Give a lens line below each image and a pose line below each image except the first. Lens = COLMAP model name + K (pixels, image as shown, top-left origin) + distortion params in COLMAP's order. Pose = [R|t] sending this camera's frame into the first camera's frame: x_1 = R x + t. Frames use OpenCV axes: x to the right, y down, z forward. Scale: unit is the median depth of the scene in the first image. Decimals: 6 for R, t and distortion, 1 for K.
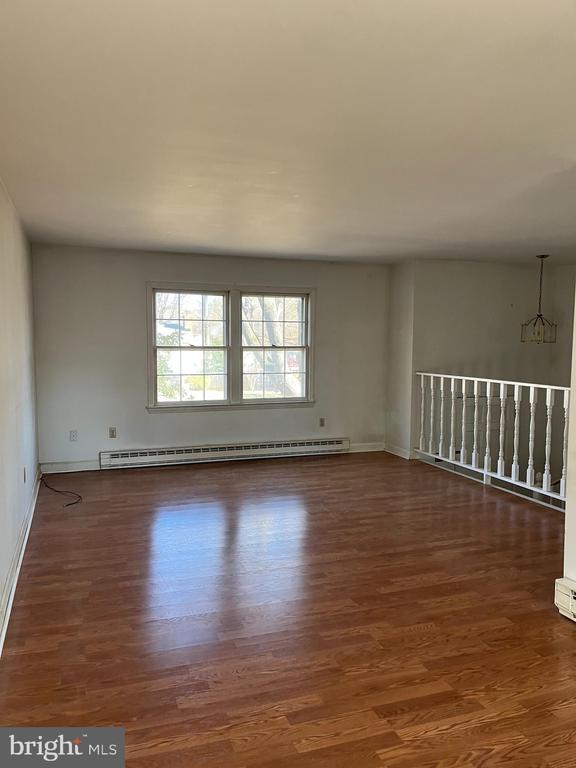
lens RADIAL K [[584.7, 0, 288.0], [0, 584.7, 384.0], [0, 0, 1]] dist [-0.000363, -0.001543]
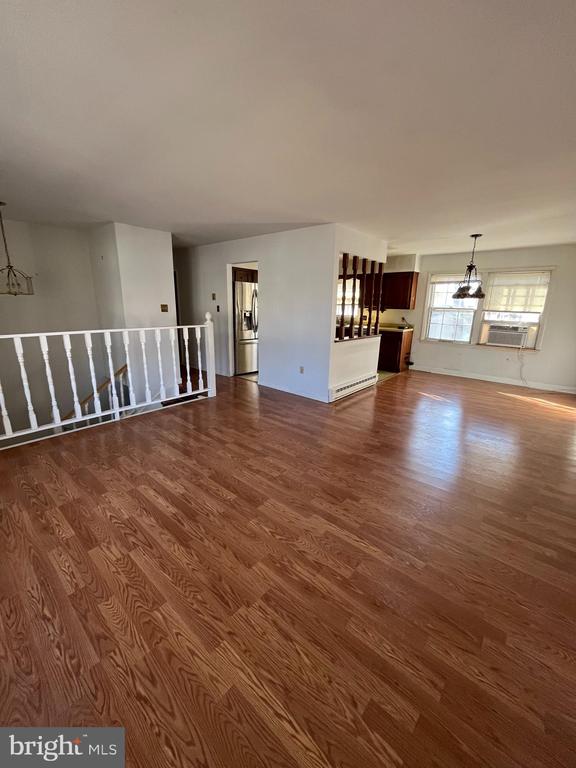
lens RADIAL K [[304.0, 0, 288.0], [0, 304.0, 384.0], [0, 0, 1]] dist [0.000524, 0.000029]
pose [[-0.485442, -0.241078, 0.840373, -0.385036], [0.046173, 0.952819, 0.300007, -0.077941], [-0.873049, 0.184438, -0.451407, 1.143425]]
